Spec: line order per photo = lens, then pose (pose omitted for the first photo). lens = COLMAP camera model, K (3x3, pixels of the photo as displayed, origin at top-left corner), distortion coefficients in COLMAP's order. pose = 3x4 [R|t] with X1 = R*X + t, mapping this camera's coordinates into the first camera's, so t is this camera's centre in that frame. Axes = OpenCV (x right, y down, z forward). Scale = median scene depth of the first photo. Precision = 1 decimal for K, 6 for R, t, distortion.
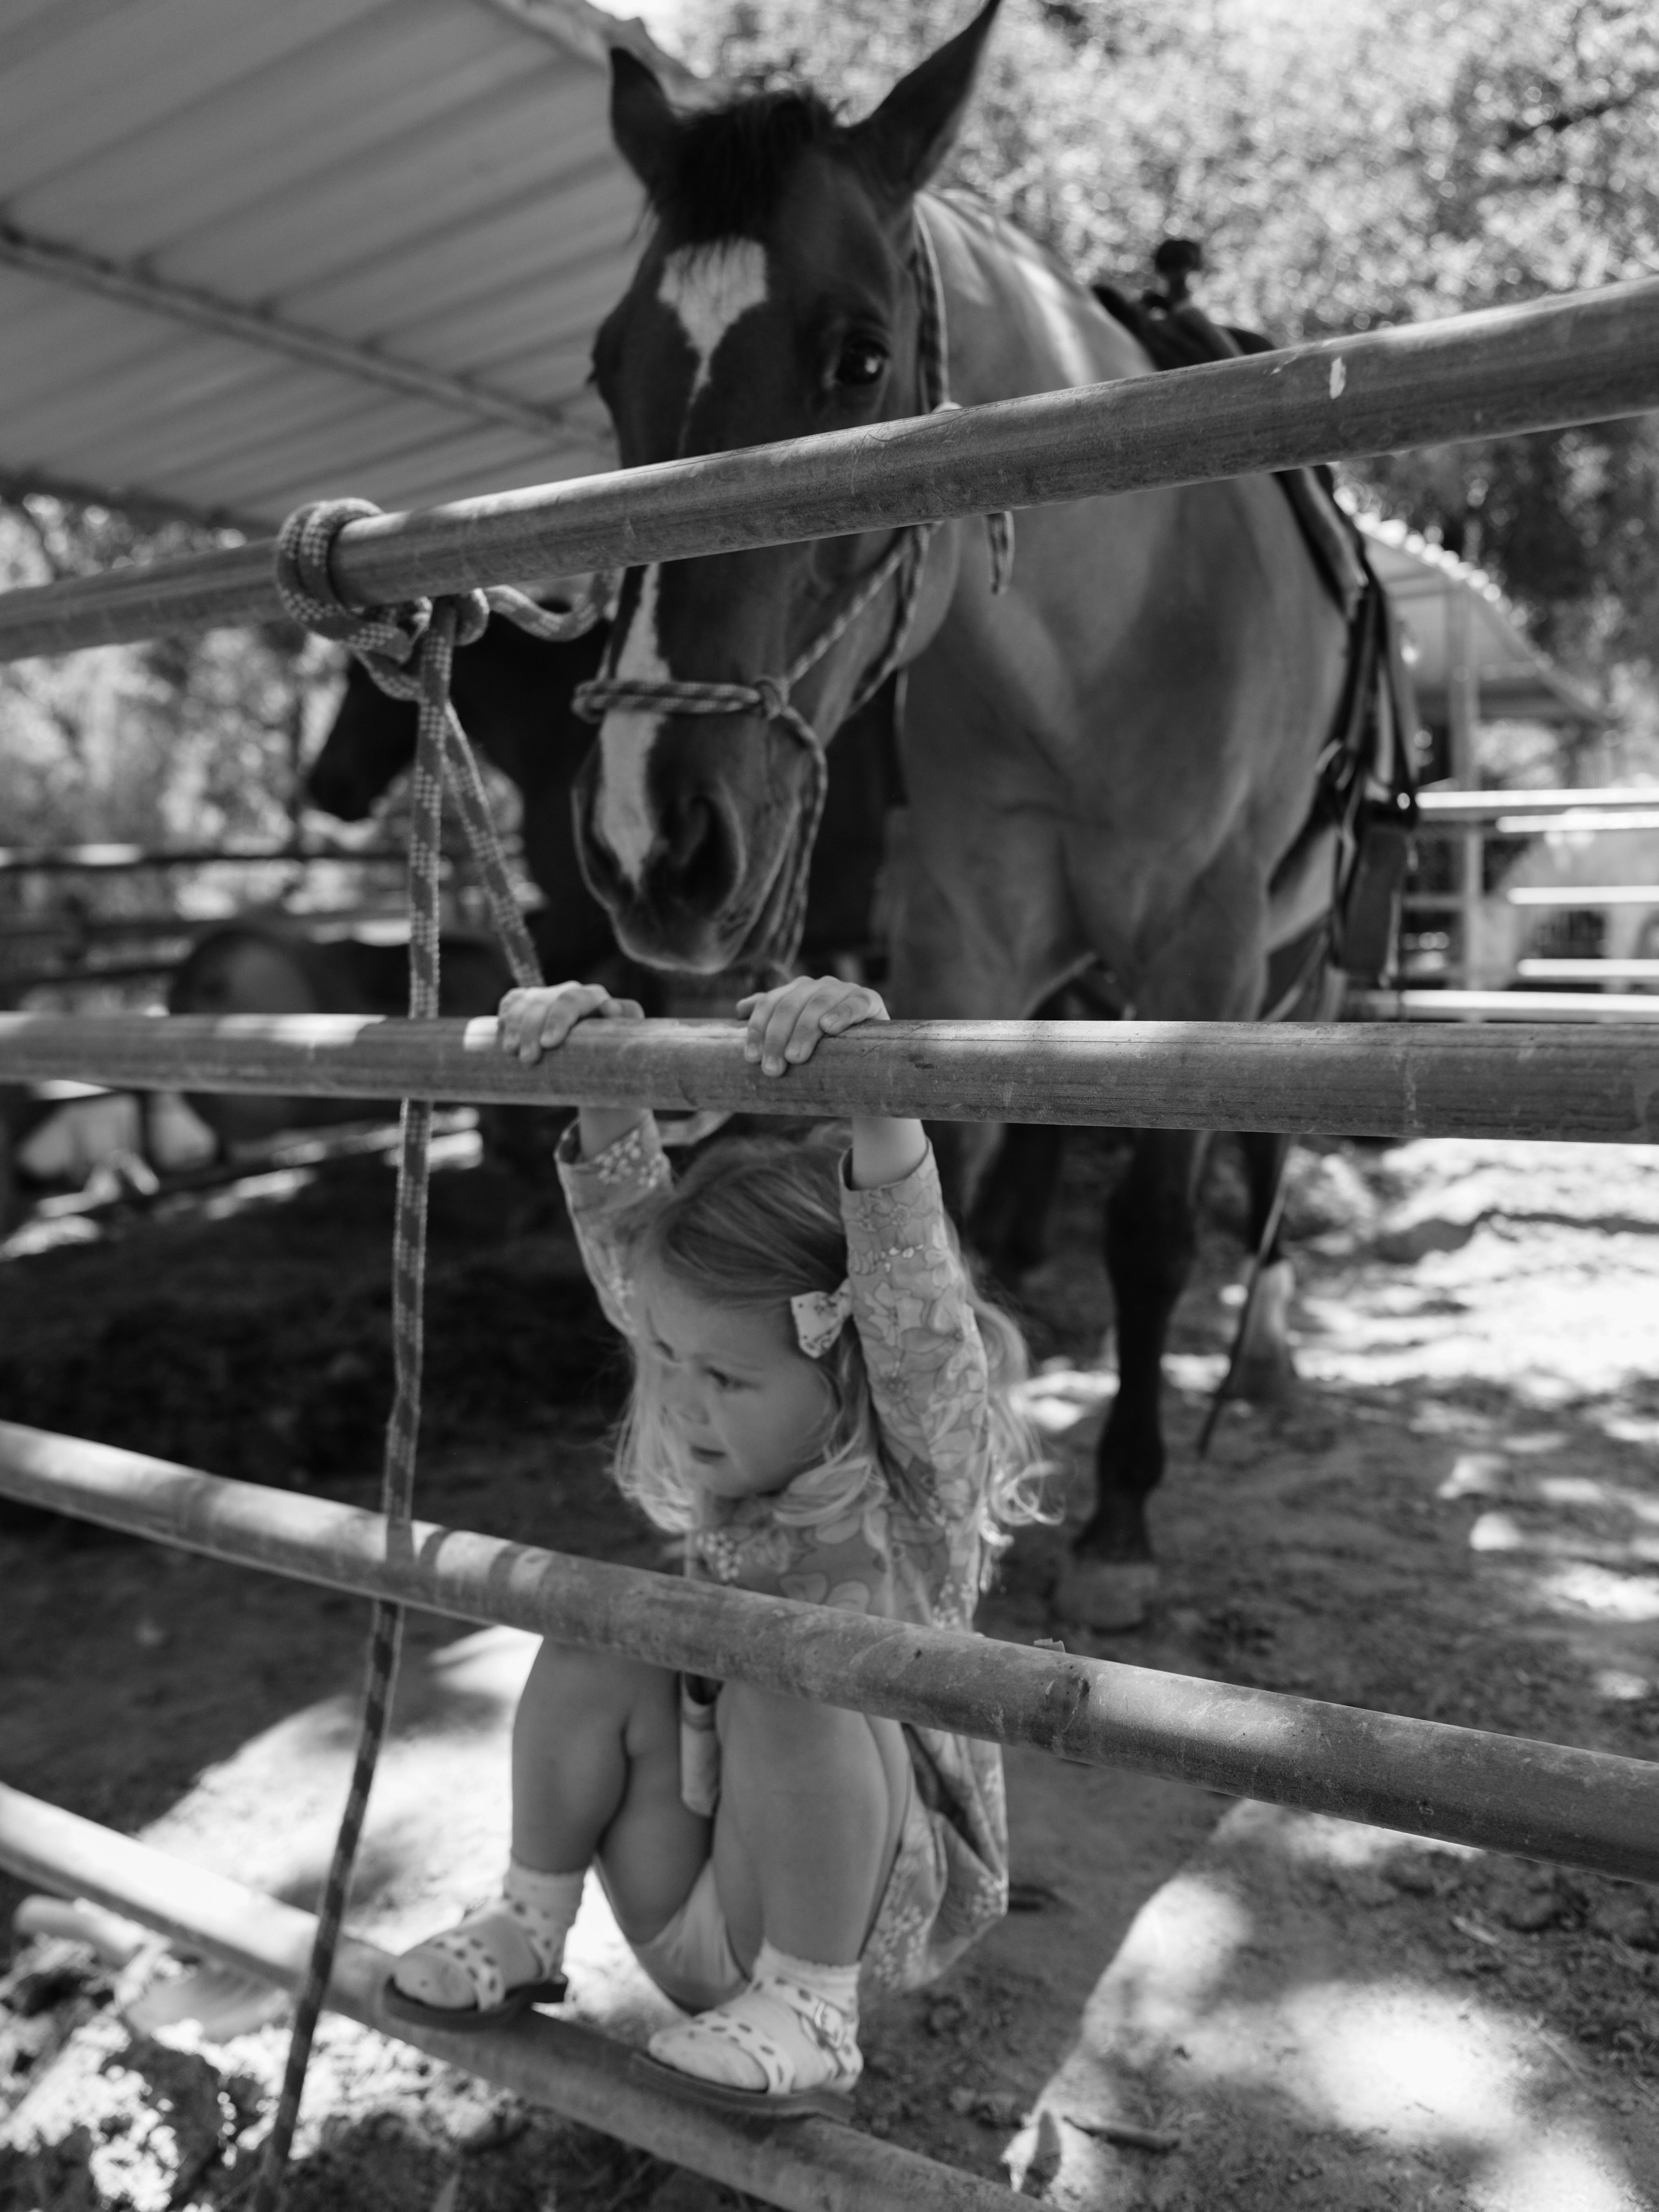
lens RADIAL K [[1929.9, 0, 829.5], [0, 1929.9, 1106.0], [0, 0, 1]] dist [-0.101952, 0.124728]
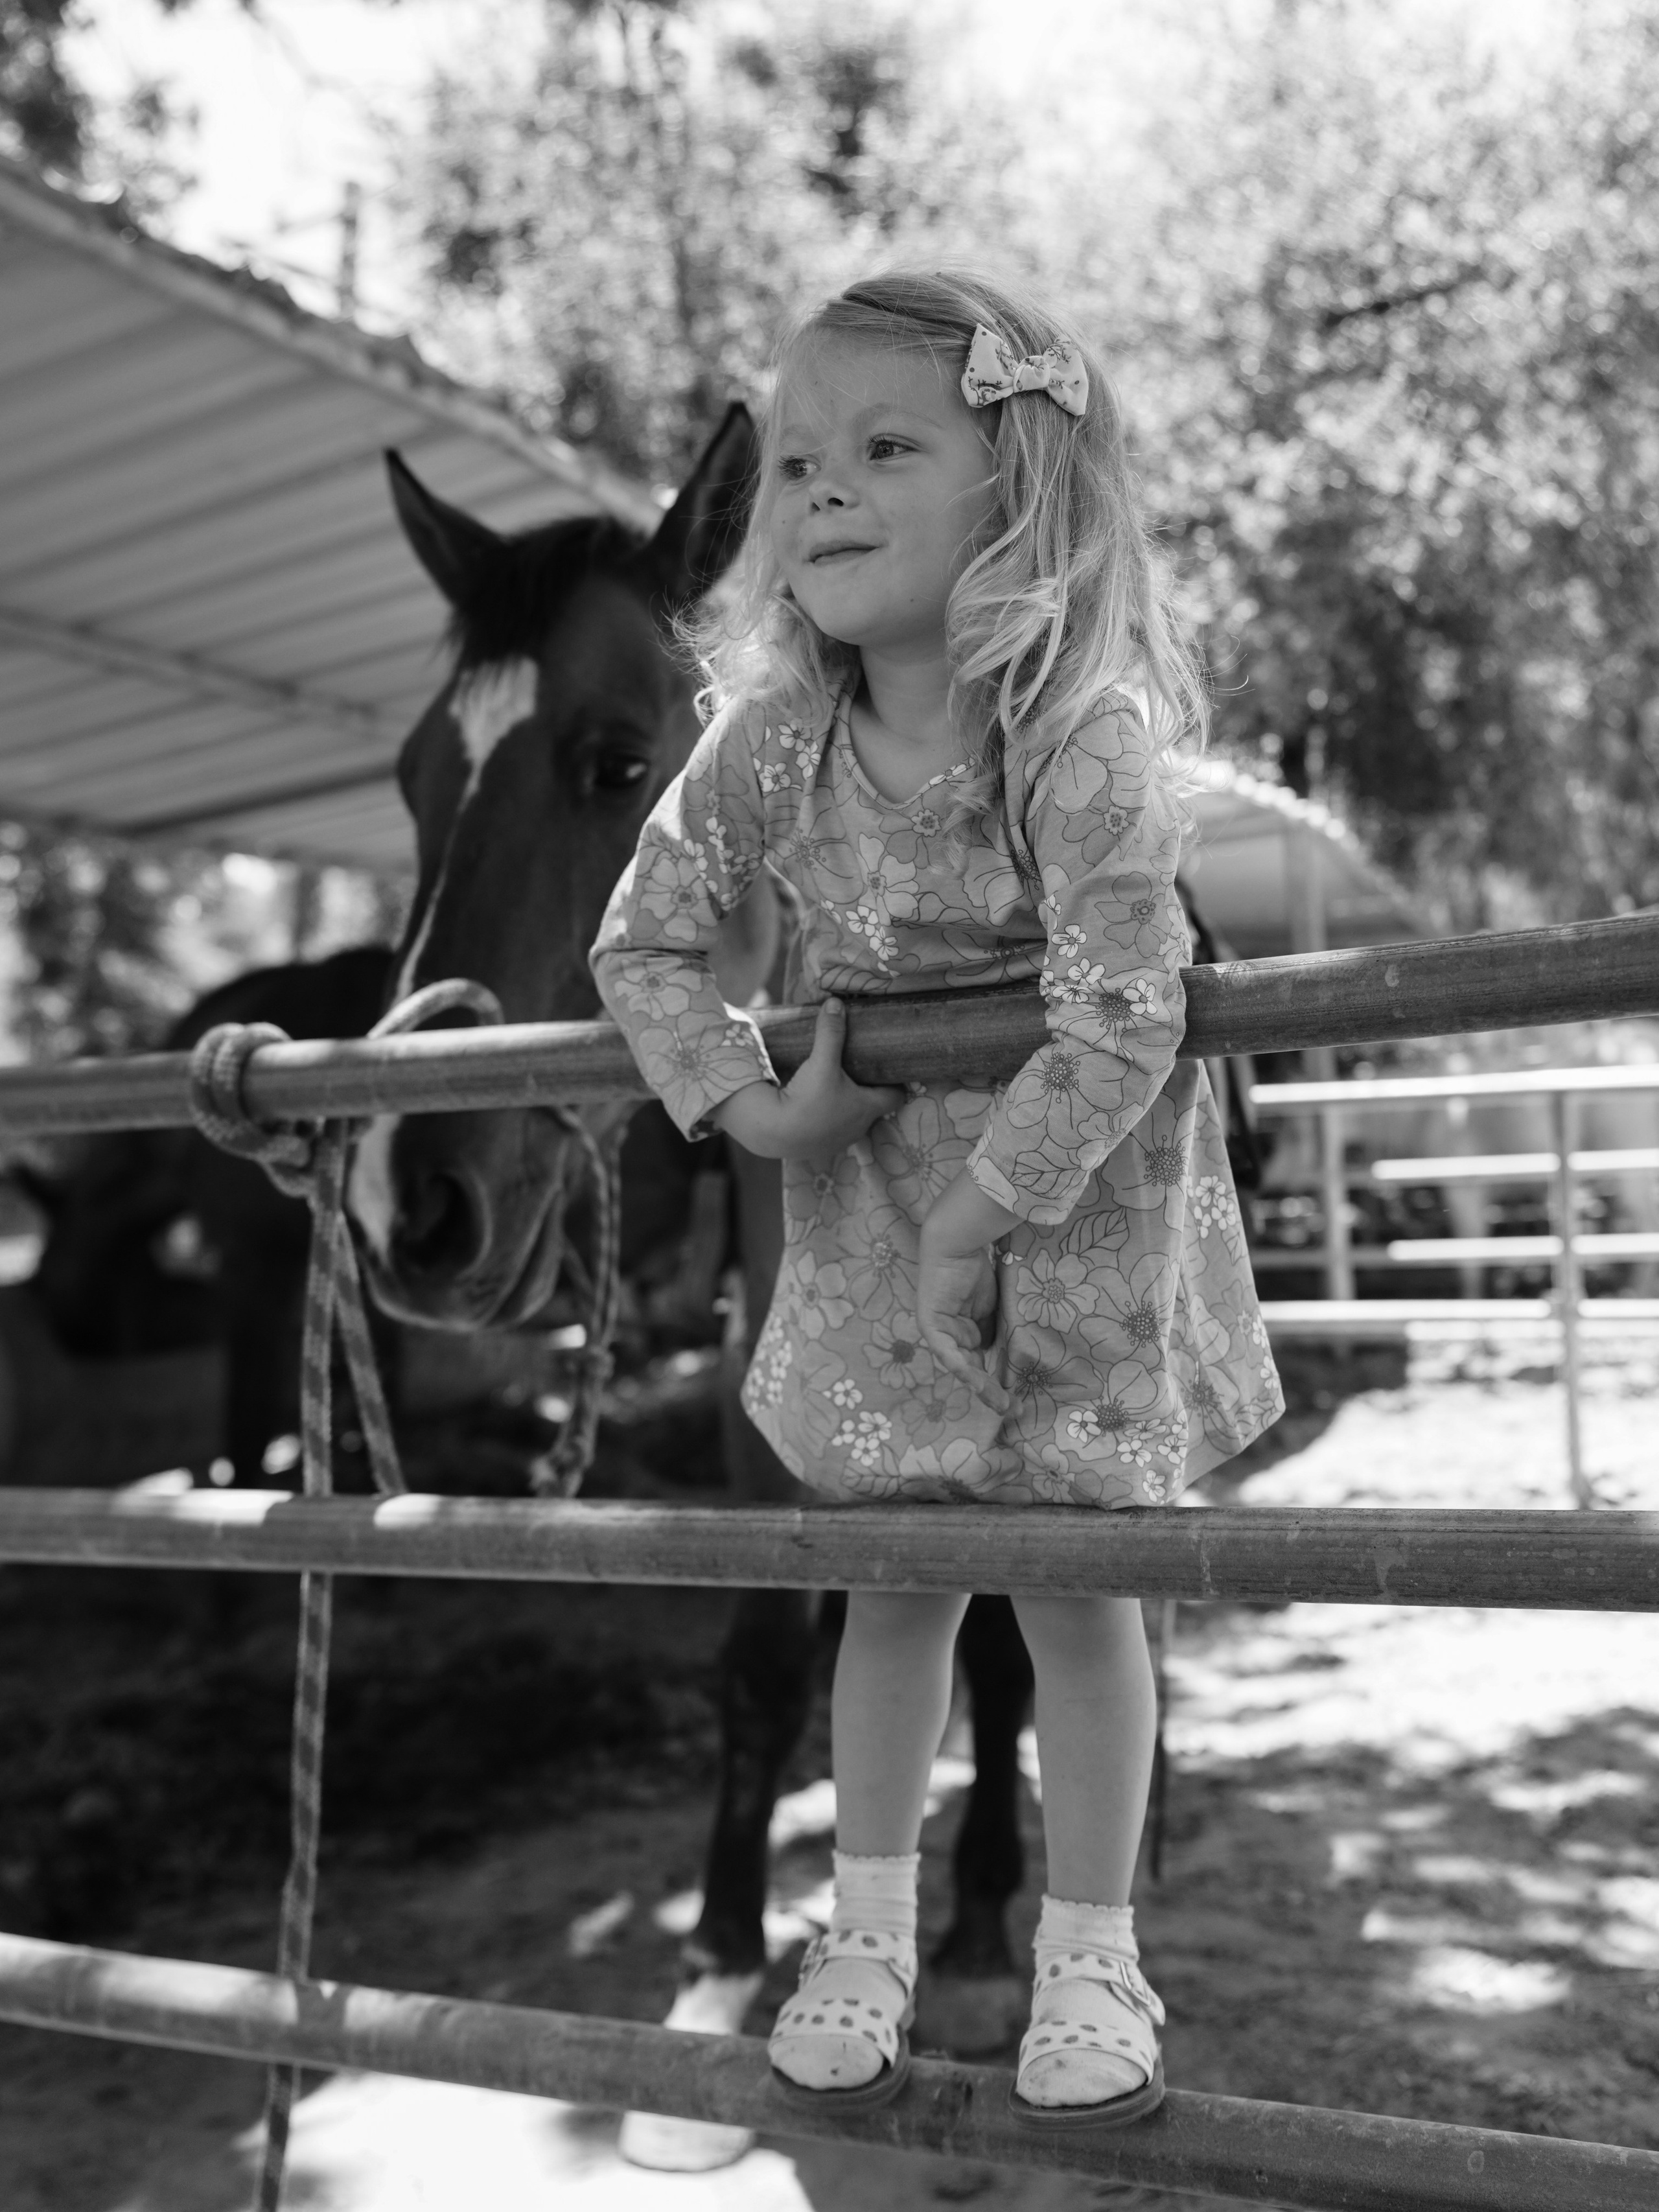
lens RADIAL K [[2384.5, 0, 829.5], [0, 2384.5, 1106.0], [0, 0, 1]] dist [-0.005112, 0.094882]
pose [[0.993802, -0.027792, 0.107637, -0.037666], [0.040868, 0.991780, -0.121250, -0.048292], [-0.103383, 0.124897, 0.986769, -0.207785]]
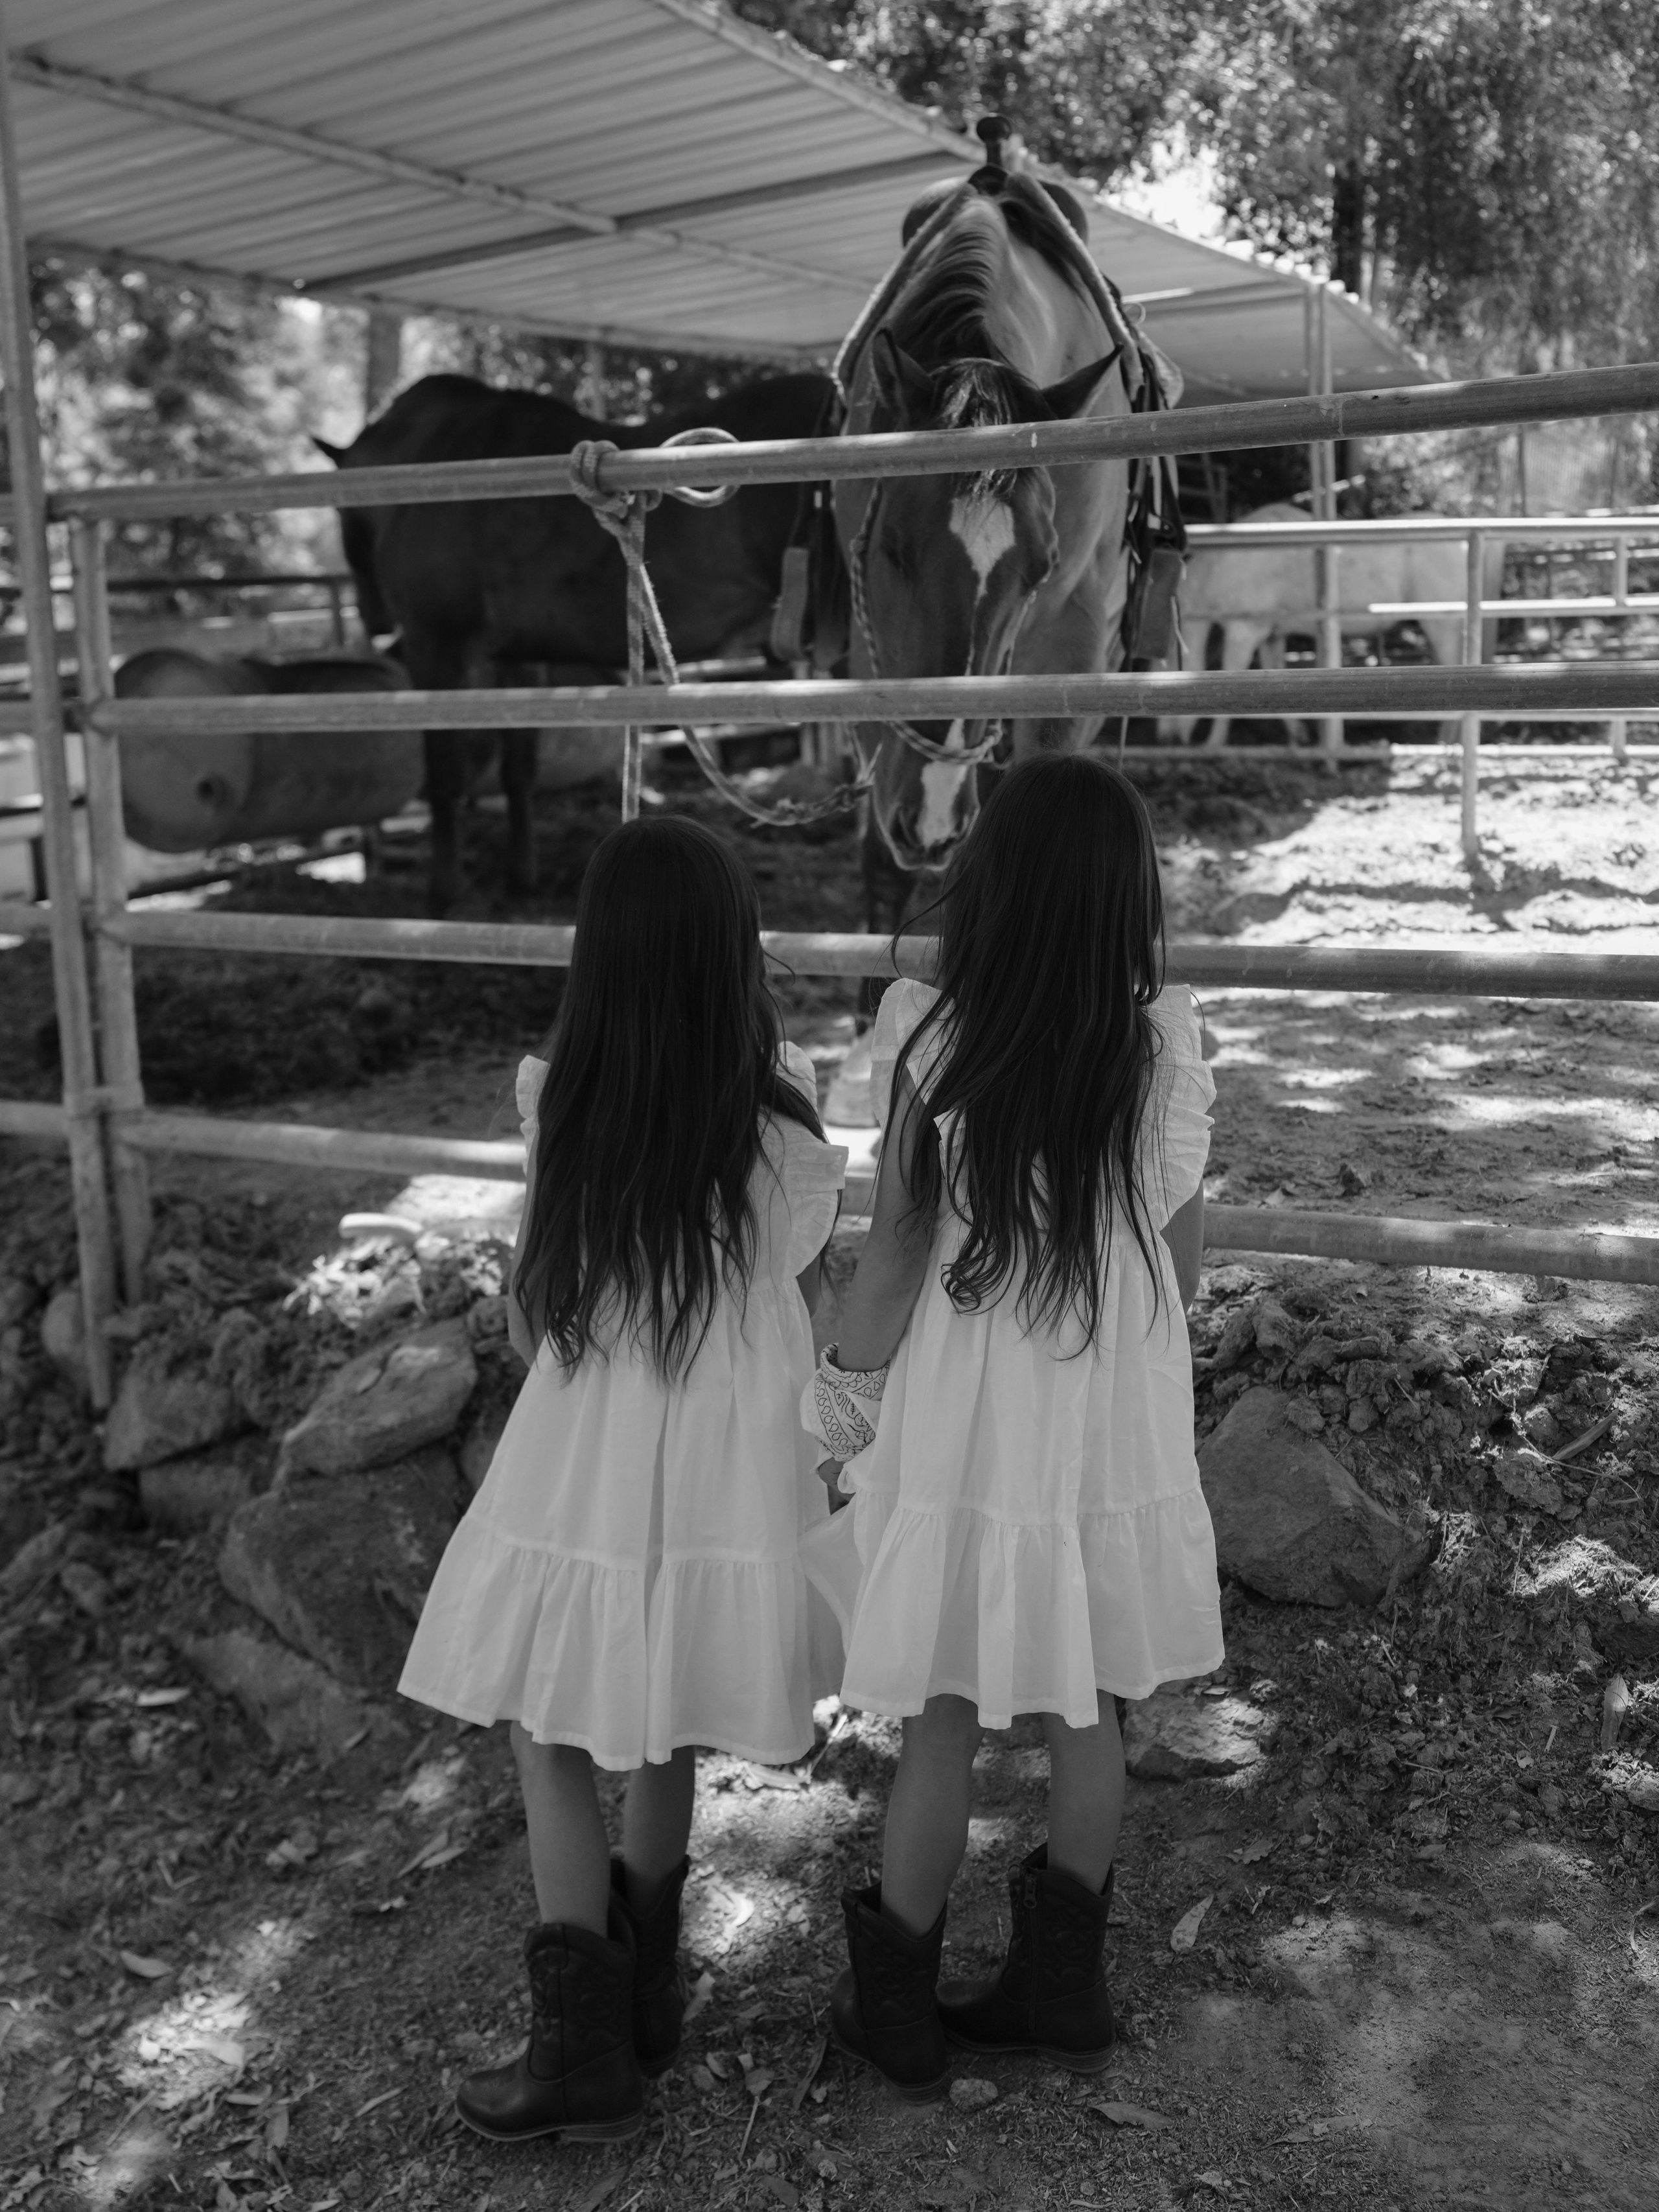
lens RADIAL K [[2573.8, 0, 829.5], [0, 2573.8, 1106.0], [0, 0, 1]] dist [-0.146626, 0.336046]
pose [[0.996282, -0.025871, 0.082176, -0.132099], [0.018840, 0.996185, 0.085214, 0.096455], [-0.084067, -0.083348, 0.992968, -1.011271]]
